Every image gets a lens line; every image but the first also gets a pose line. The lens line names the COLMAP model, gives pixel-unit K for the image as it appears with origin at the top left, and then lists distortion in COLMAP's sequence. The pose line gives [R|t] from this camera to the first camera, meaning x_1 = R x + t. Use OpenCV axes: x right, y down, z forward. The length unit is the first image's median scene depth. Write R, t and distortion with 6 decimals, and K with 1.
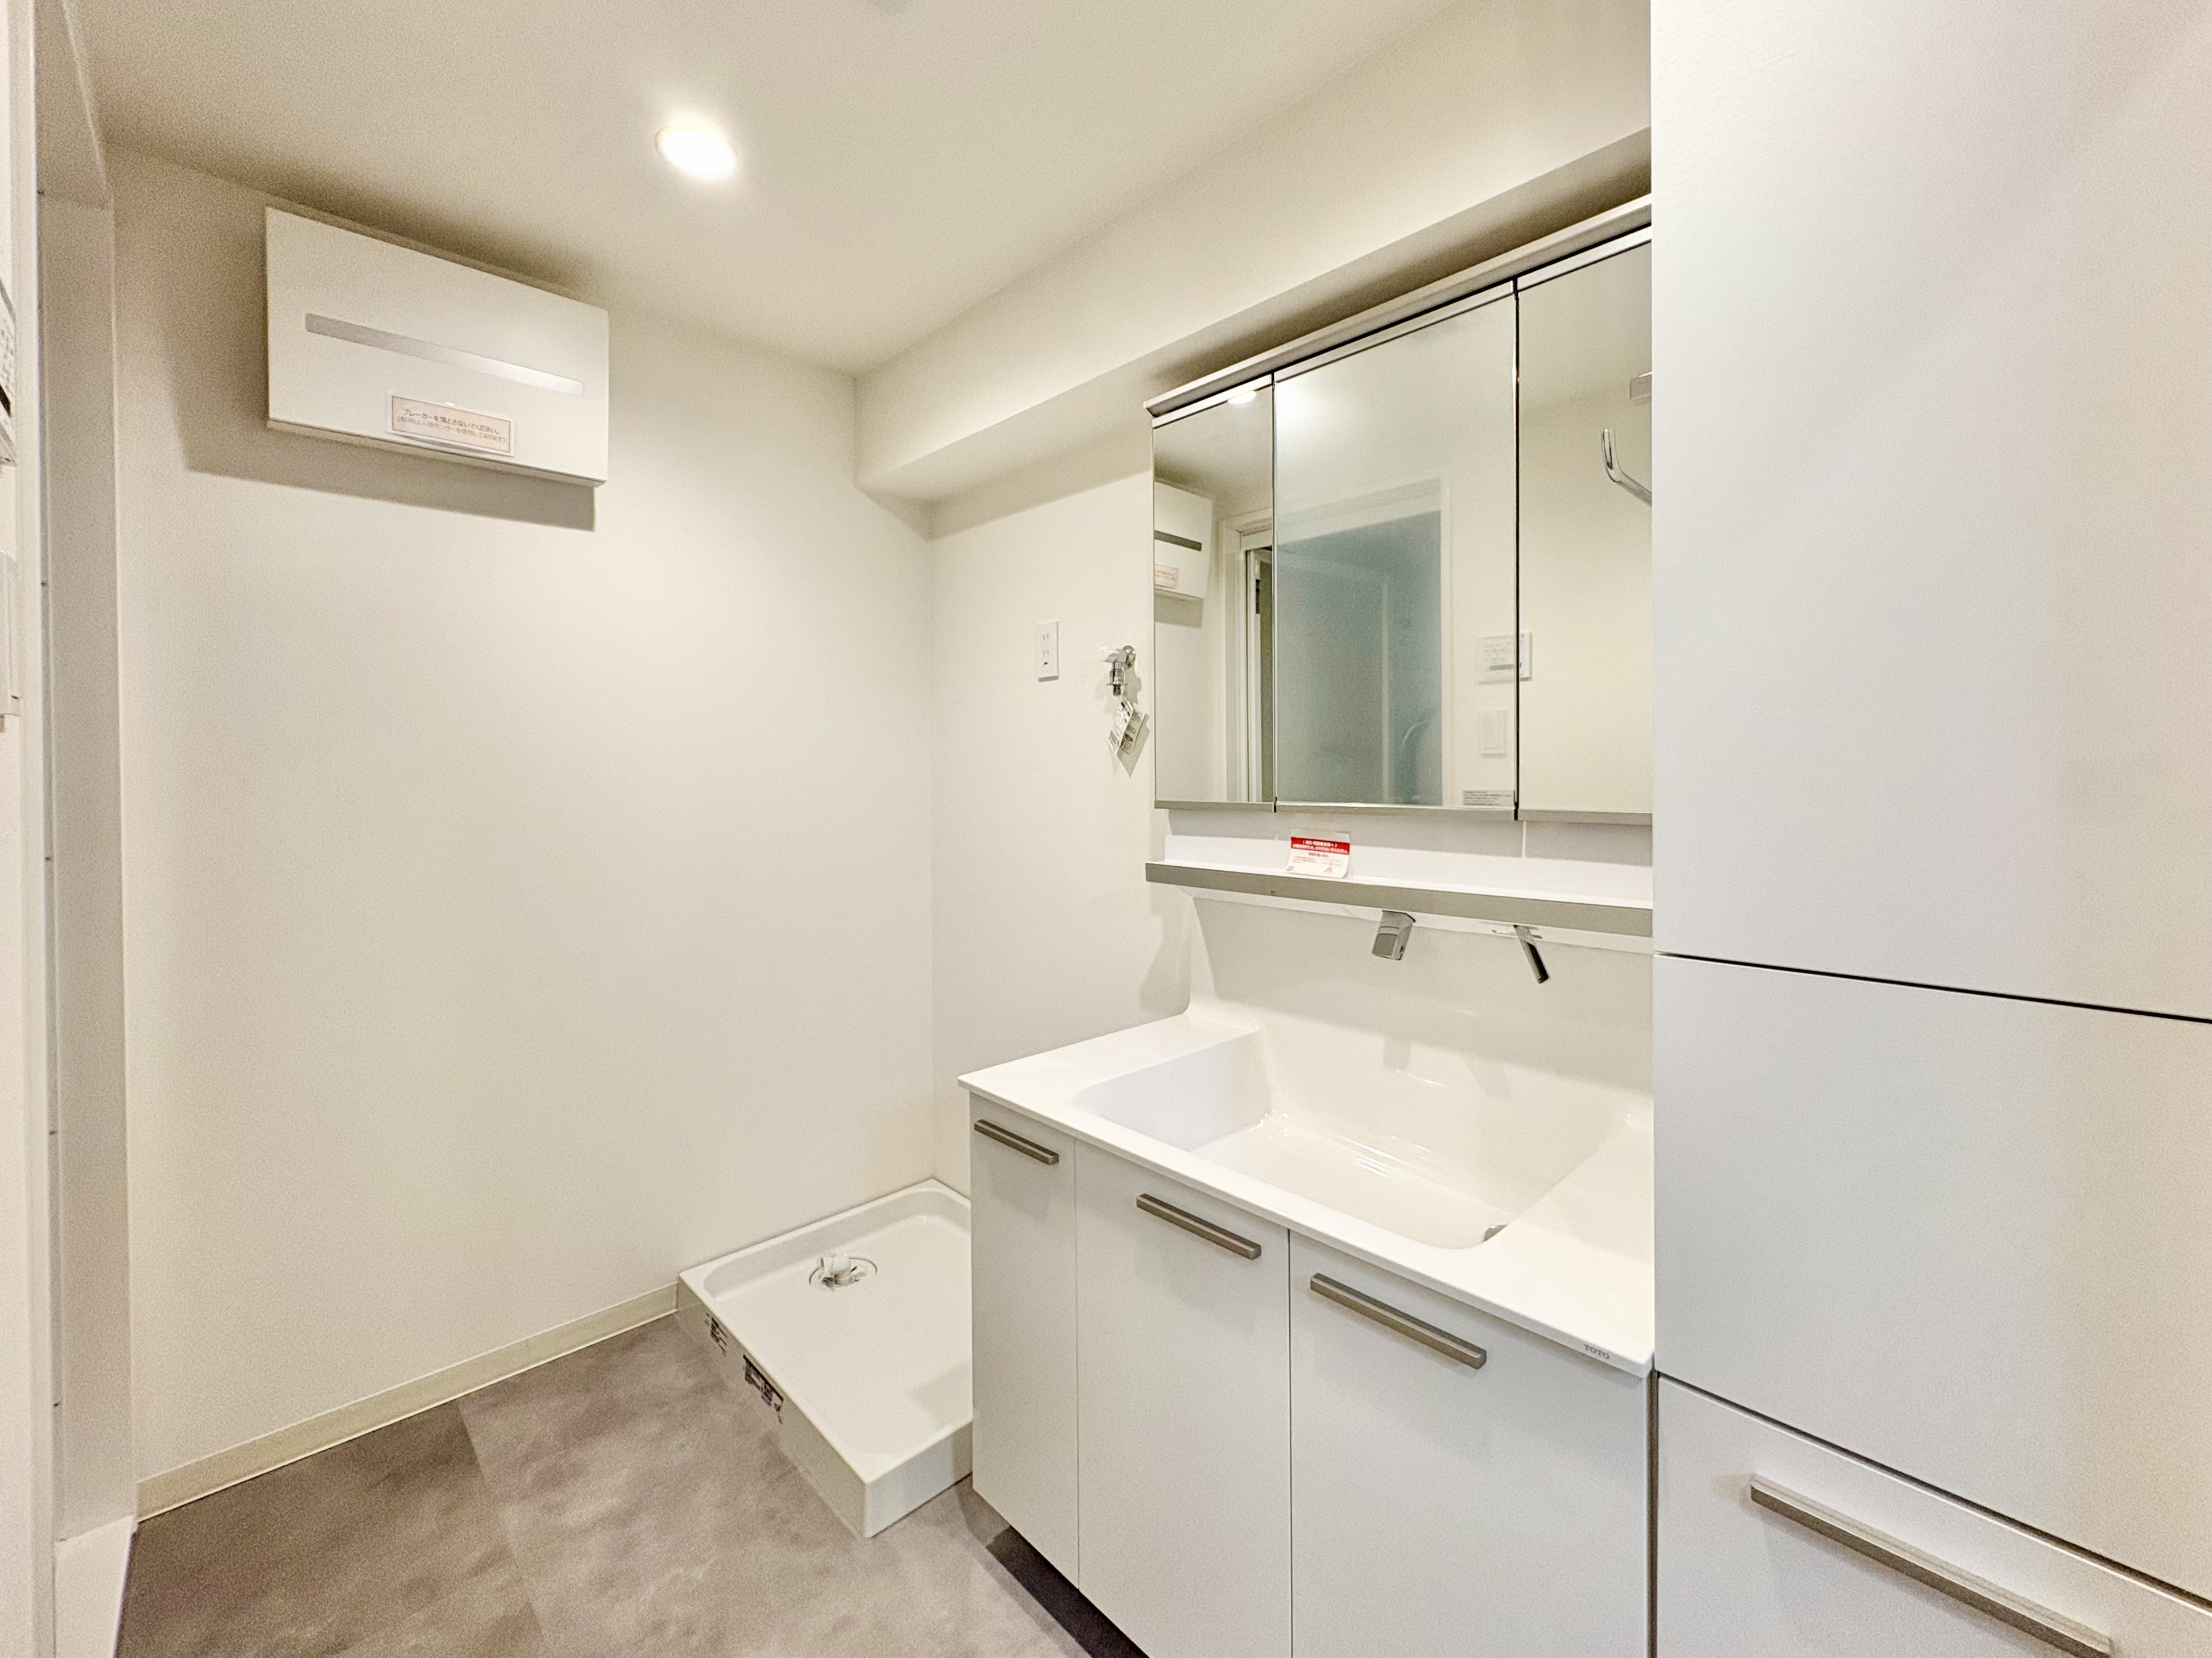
lens RADIAL K [[883.2, 0, 1036.3], [0, 883.2, 778.1], [0, 0, 1]] dist [-0.004563, -0.000567]
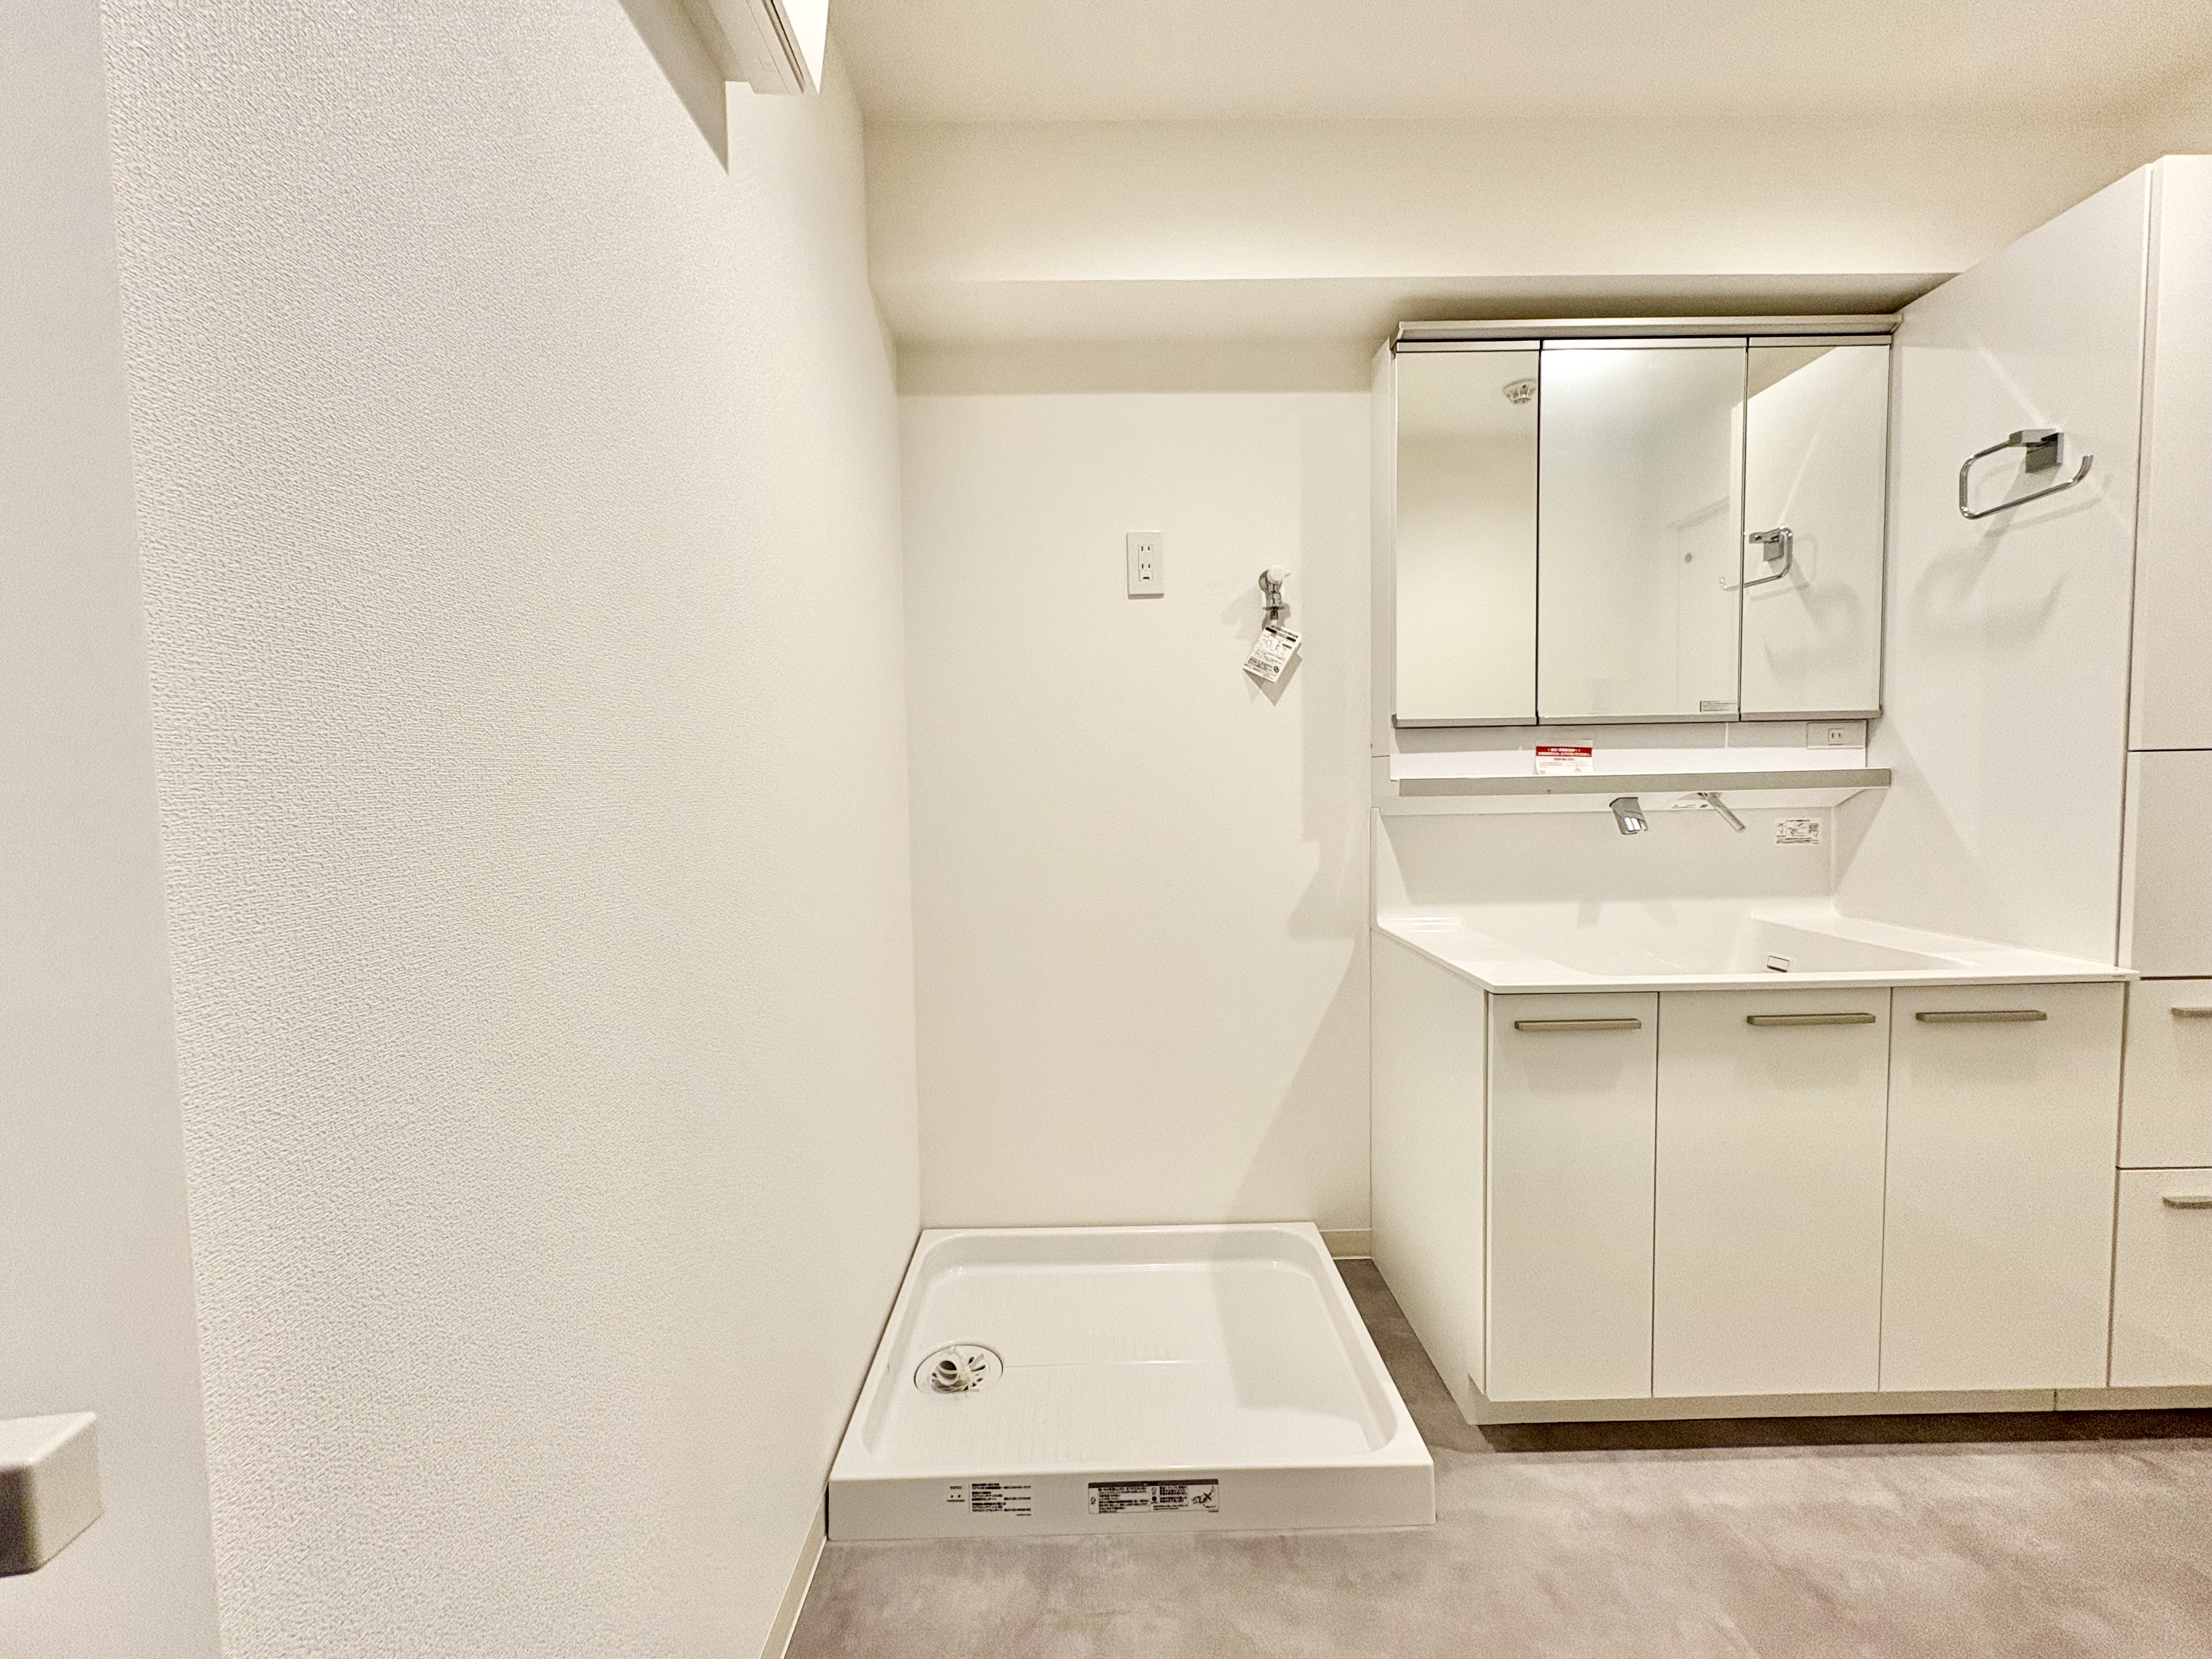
lens RADIAL K [[883.3, 0, 1099.2], [0, 883.3, 828.8], [0, 0, 1]] dist [-0.004563, -0.000567]
pose [[0.676799, -0.042239, 0.734955, -0.994237], [0.013643, 0.998901, 0.044845, 0.117299], [-0.736042, -0.020324, 0.676631, 0.634192]]
